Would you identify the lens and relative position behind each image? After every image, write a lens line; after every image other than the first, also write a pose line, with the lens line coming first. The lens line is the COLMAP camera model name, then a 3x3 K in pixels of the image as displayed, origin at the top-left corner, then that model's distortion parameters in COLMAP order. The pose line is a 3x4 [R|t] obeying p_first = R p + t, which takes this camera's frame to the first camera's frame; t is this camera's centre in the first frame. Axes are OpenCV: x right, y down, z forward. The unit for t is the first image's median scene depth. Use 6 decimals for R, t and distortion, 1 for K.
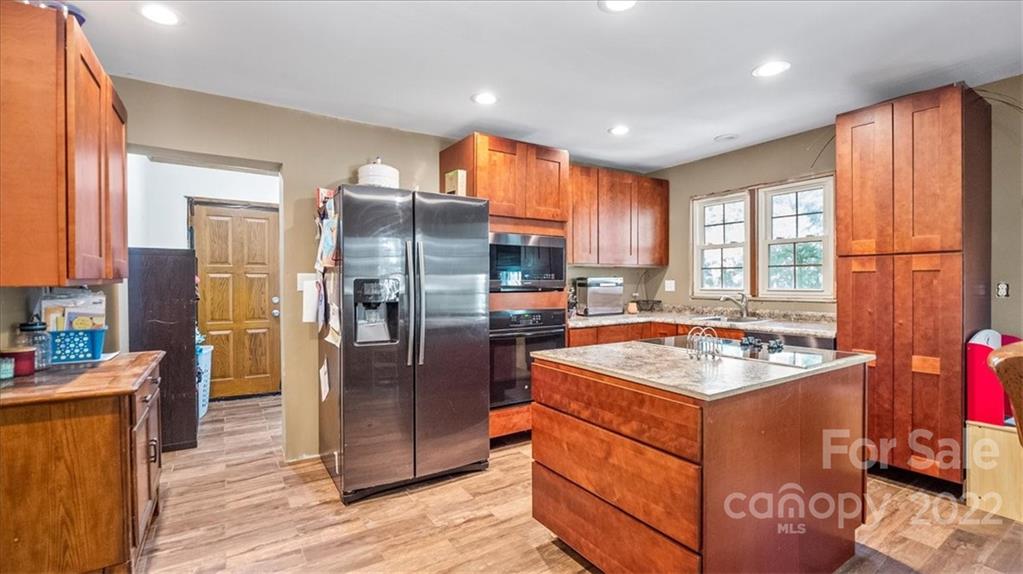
lens RADIAL K [[456.1, 0, 518.0], [0, 456.1, 285.5], [0, 0, 1]] dist [-0.011281, -0.001190]
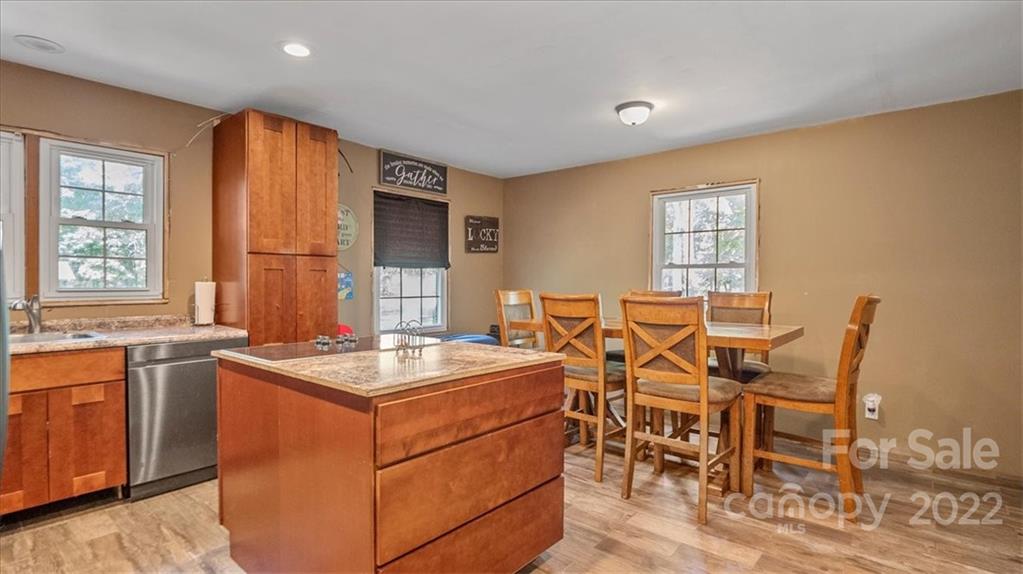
lens RADIAL K [[456.1, 0, 518.0], [0, 456.1, 285.5], [0, 0, 1]] dist [-0.011281, -0.001190]
pose [[-0.280961, -0.001780, 0.959718, -0.356851], [0.009246, 0.999947, 0.004561, 0.006652], [-0.959675, 0.010155, -0.280929, 0.649261]]
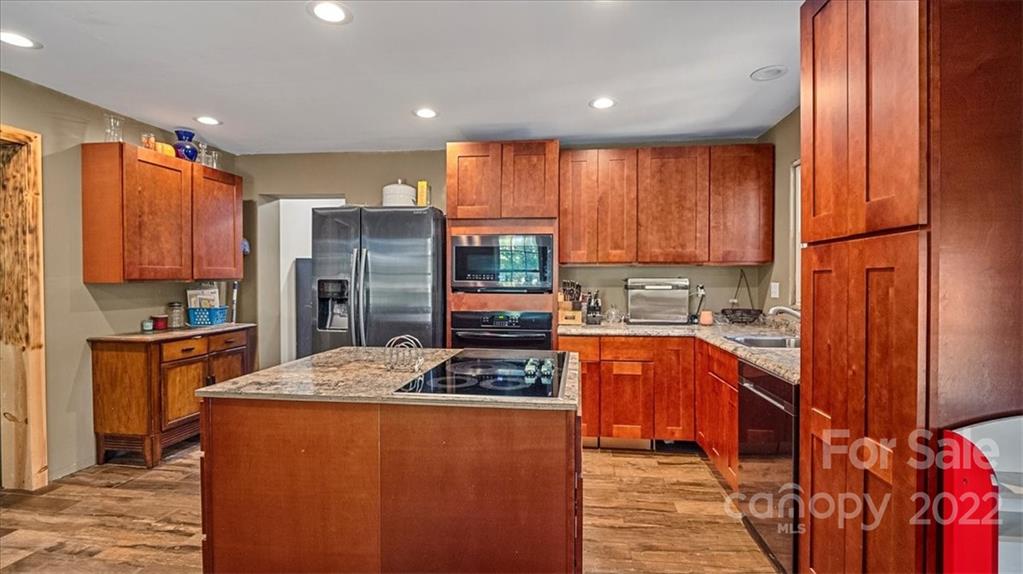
lens RADIAL K [[456.1, 0, 518.0], [0, 456.1, 285.5], [0, 0, 1]] dist [-0.011281, -0.001190]
pose [[0.761302, 0.013819, -0.648250, 0.726084], [-0.011771, 0.999903, 0.007492, -0.010898], [0.648290, 0.001927, 0.761391, 0.290207]]
